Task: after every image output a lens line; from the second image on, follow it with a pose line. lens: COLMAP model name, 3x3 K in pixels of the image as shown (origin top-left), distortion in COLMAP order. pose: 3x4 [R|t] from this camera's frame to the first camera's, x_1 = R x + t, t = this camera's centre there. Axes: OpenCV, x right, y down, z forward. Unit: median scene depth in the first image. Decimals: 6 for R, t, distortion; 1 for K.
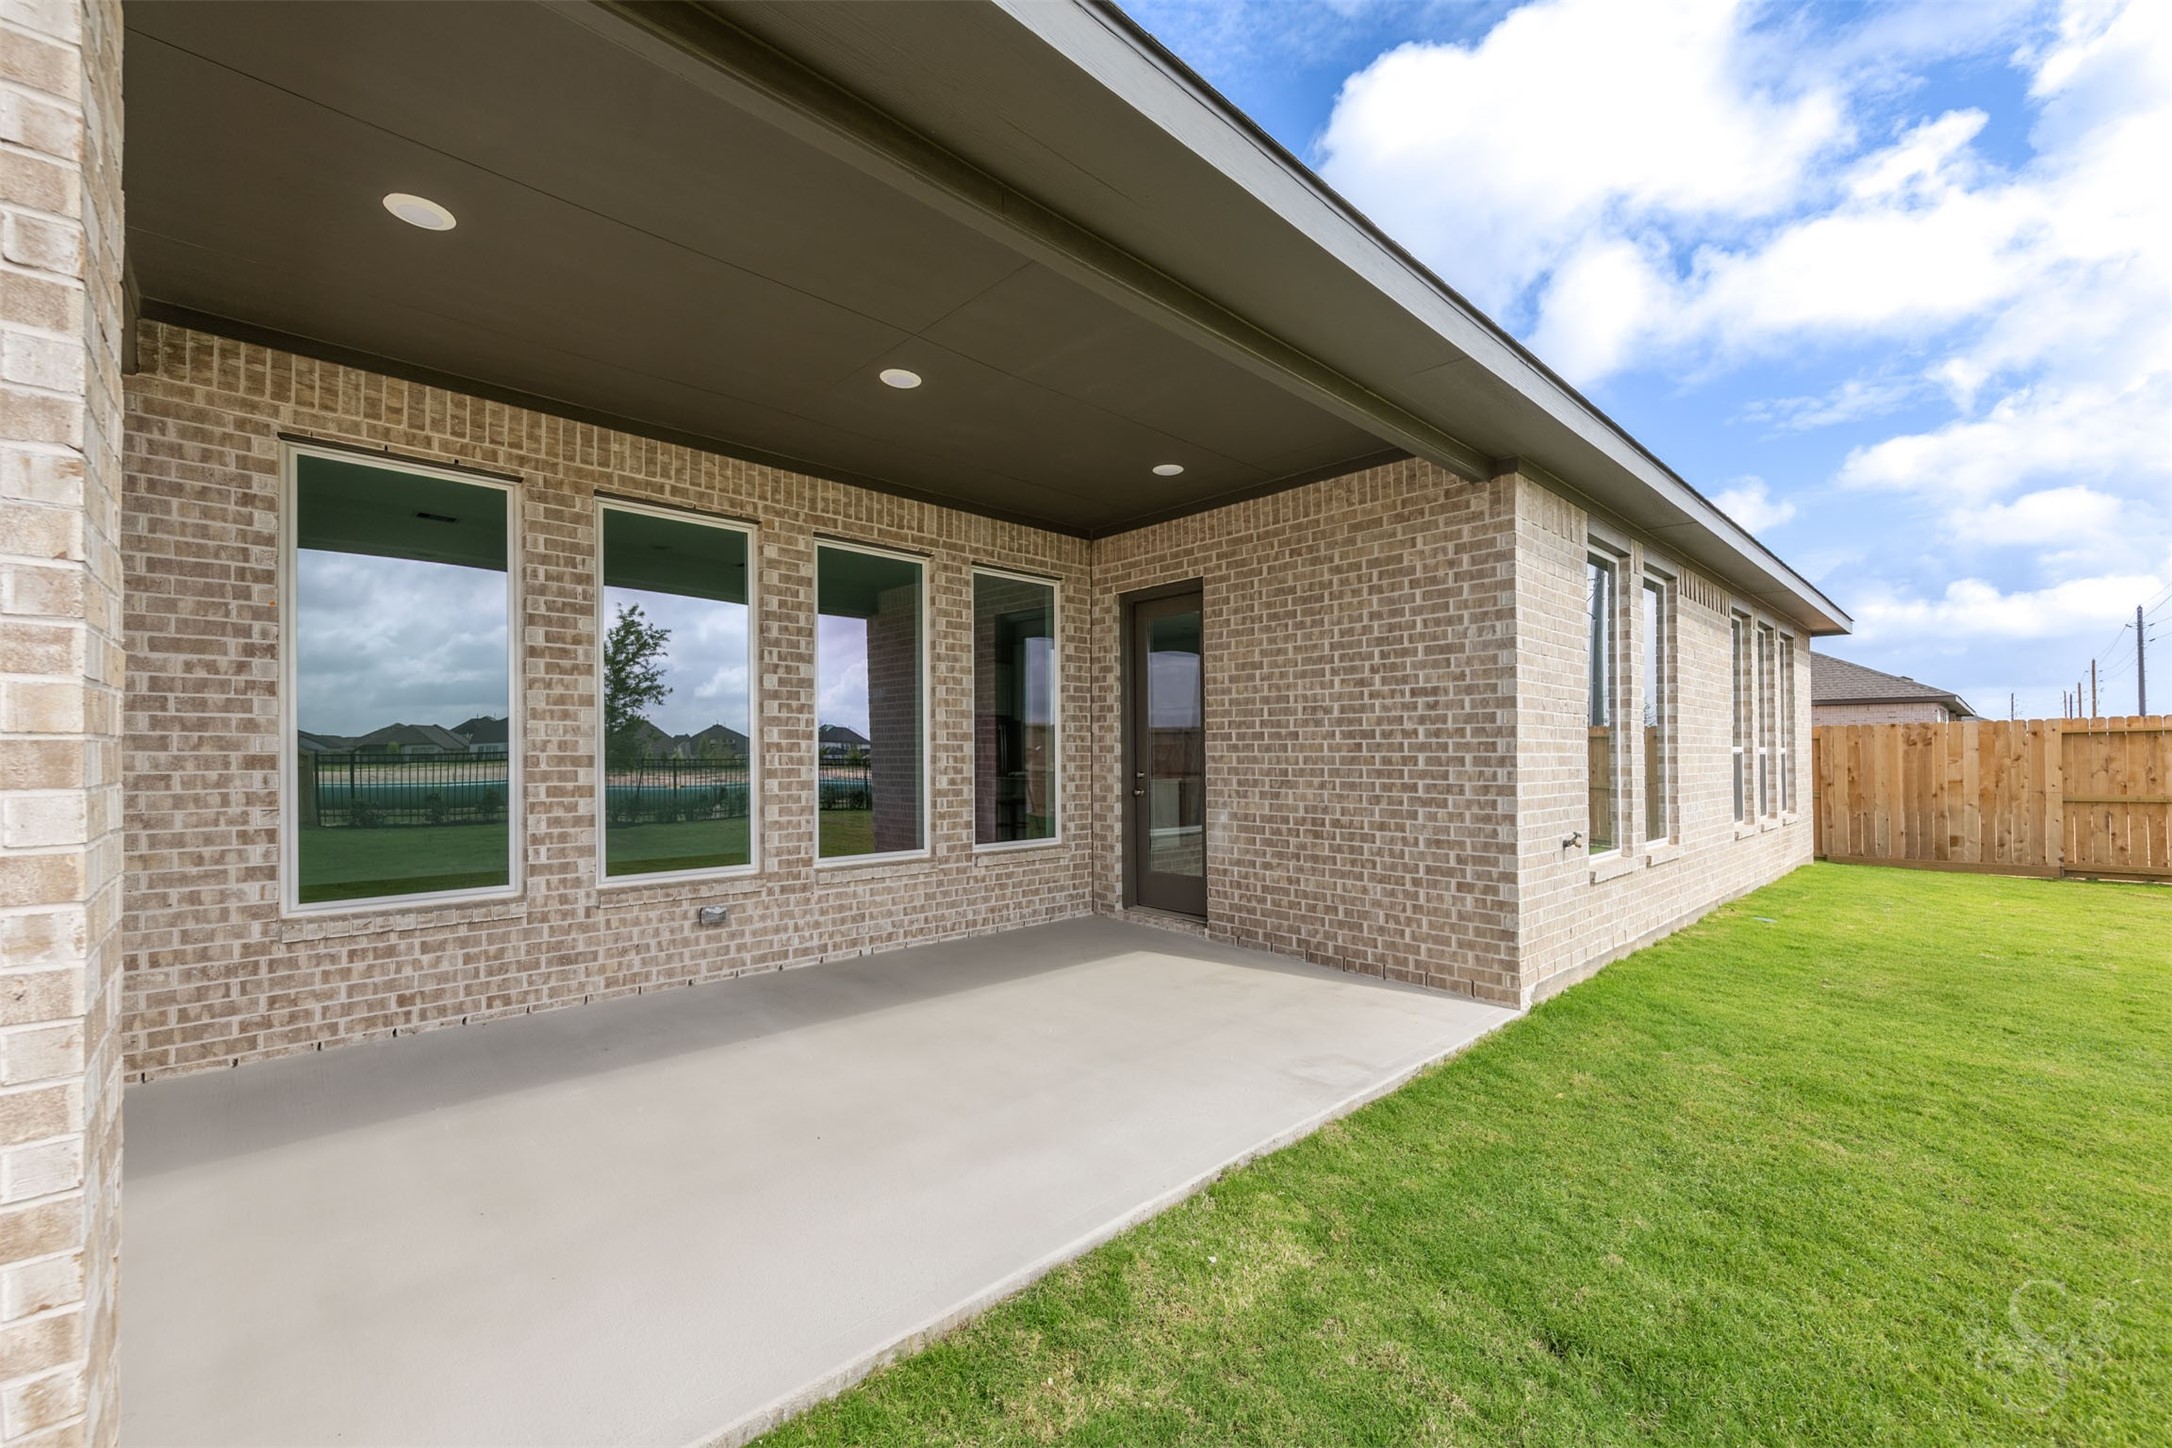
lens RADIAL K [[874.9, 0, 1128.5], [0, 874.9, 749.5], [0, 0, 1]] dist [0.002118, 0.000036]
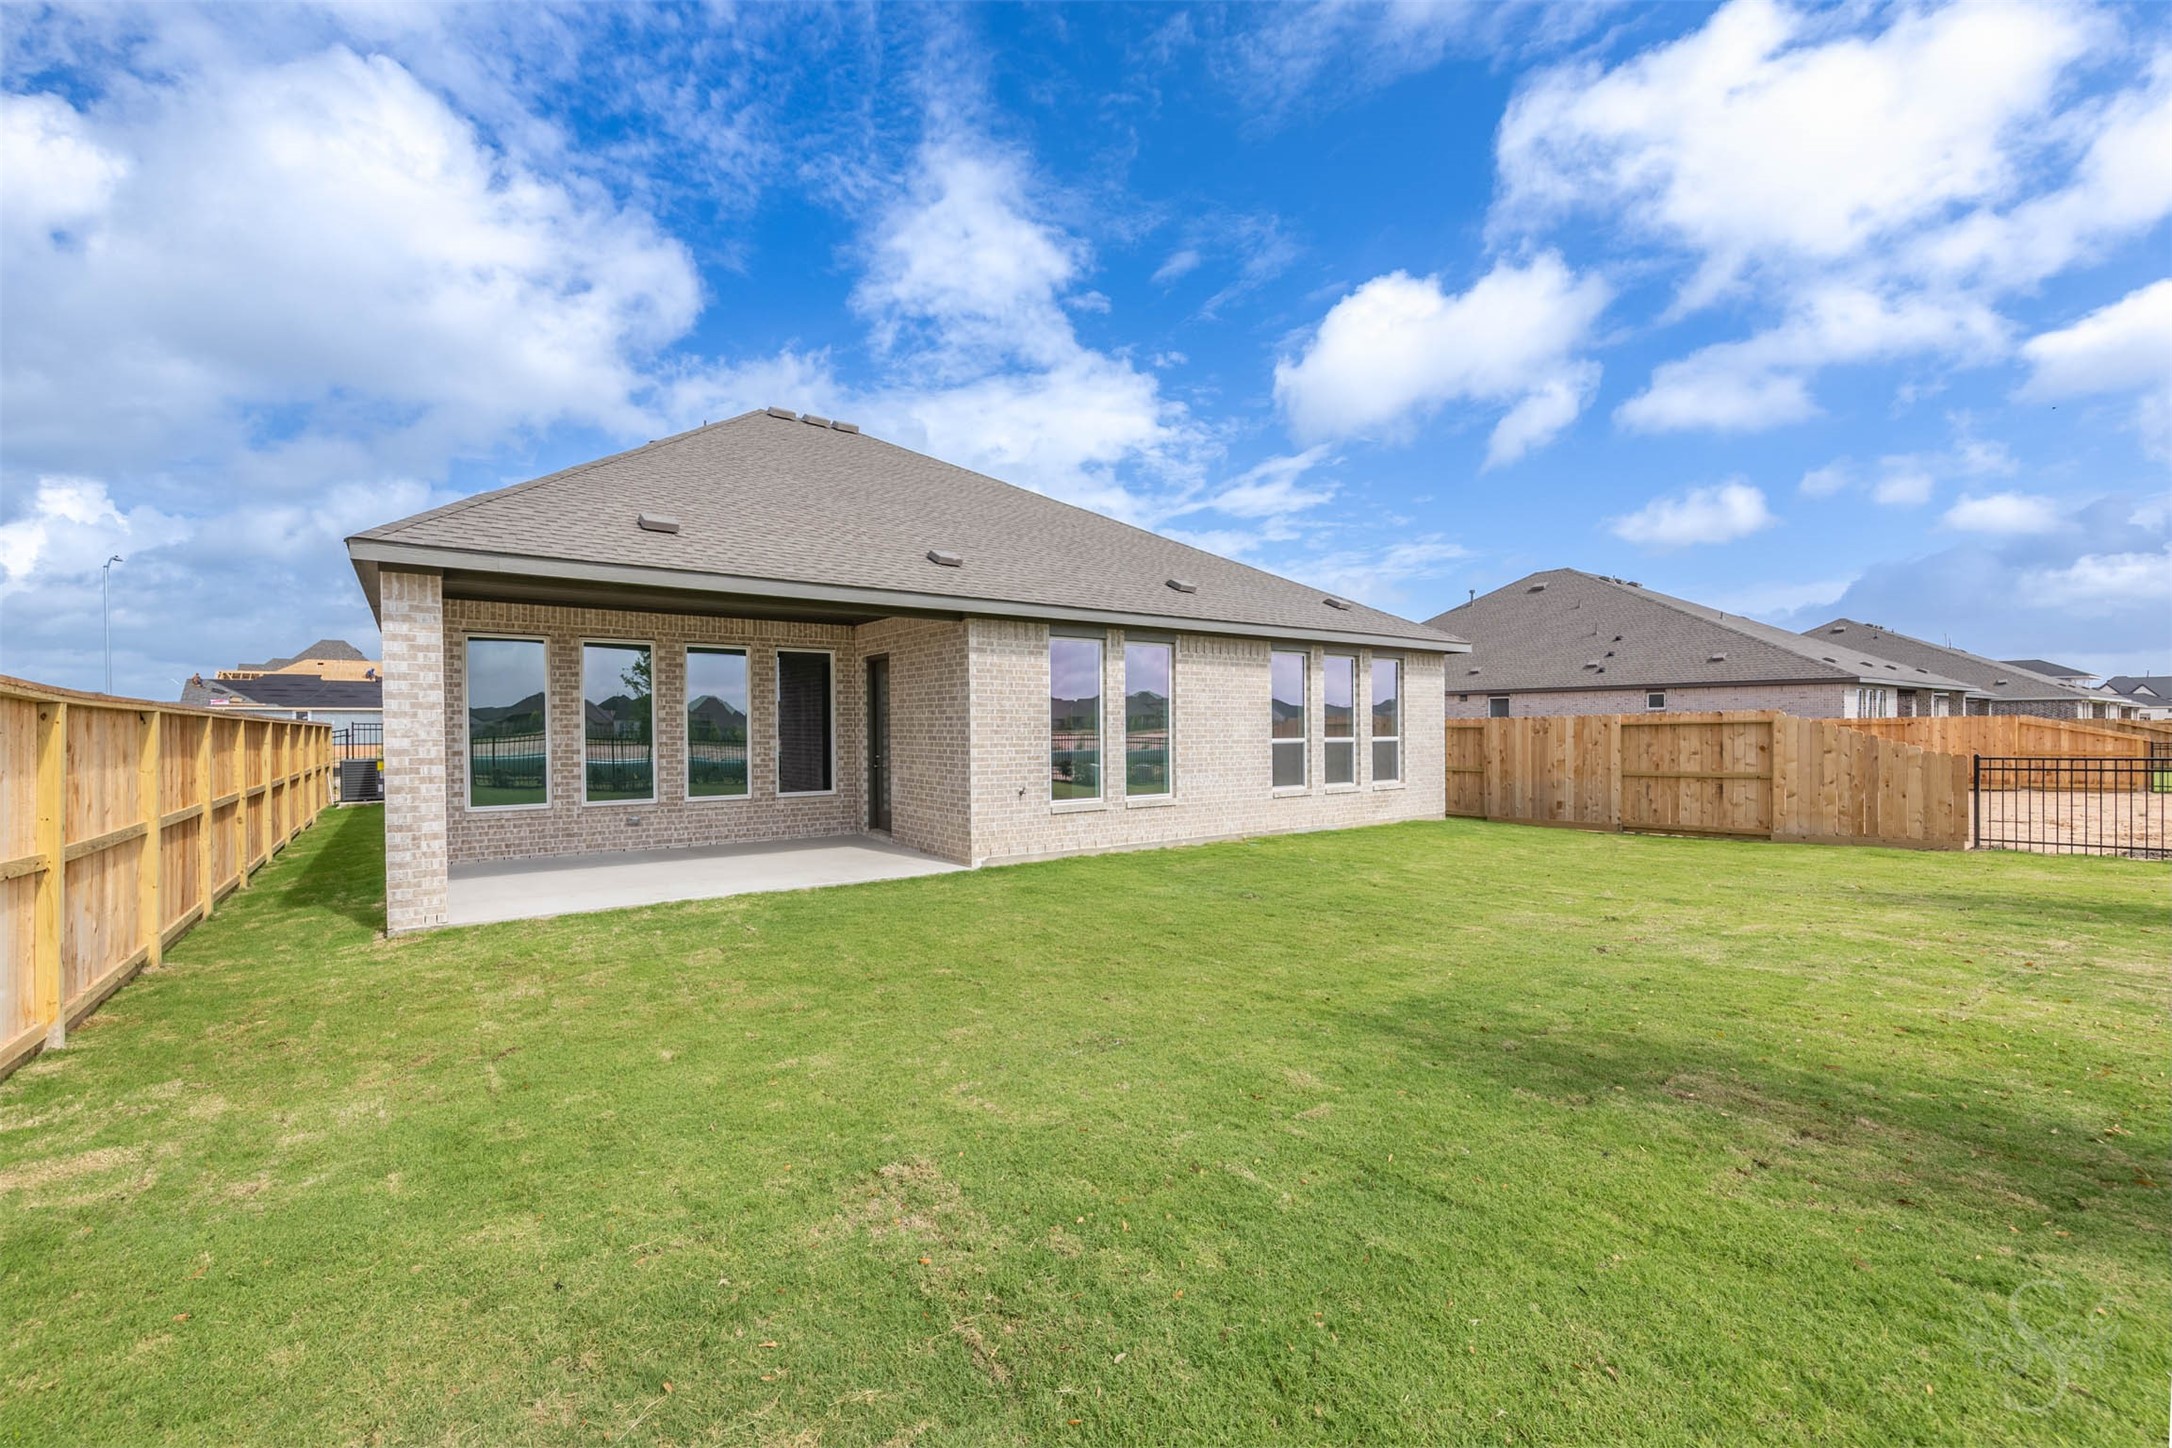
lens RADIAL K [[890.7, 0, 1077.3], [0, 890.7, 736.9], [0, 0, 1]] dist [-0.003106, -0.000048]
pose [[0.987988, -0.000423, -0.154529, 0.708387], [0.003095, 0.999850, 0.017051, -0.041582], [0.154499, -0.017324, 0.987841, -0.757567]]
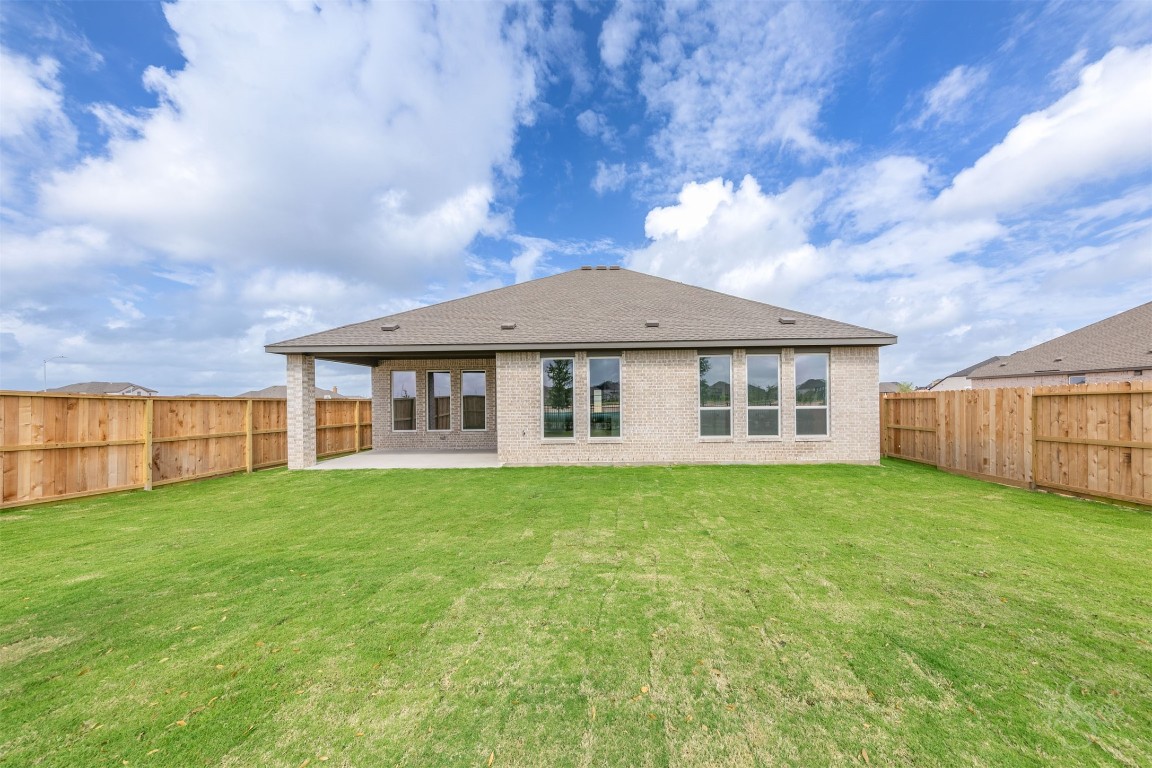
lens RADIAL K [[402.1, 0, 628.3], [0, 402.1, 403.9], [0, 0, 1]] dist [0.006526, -0.000214]
pose [[0.701394, -0.002686, -0.712769, 1.690049], [0.015174, 0.999823, 0.011163, -0.036494], [0.712613, -0.018645, 0.701310, -0.008263]]
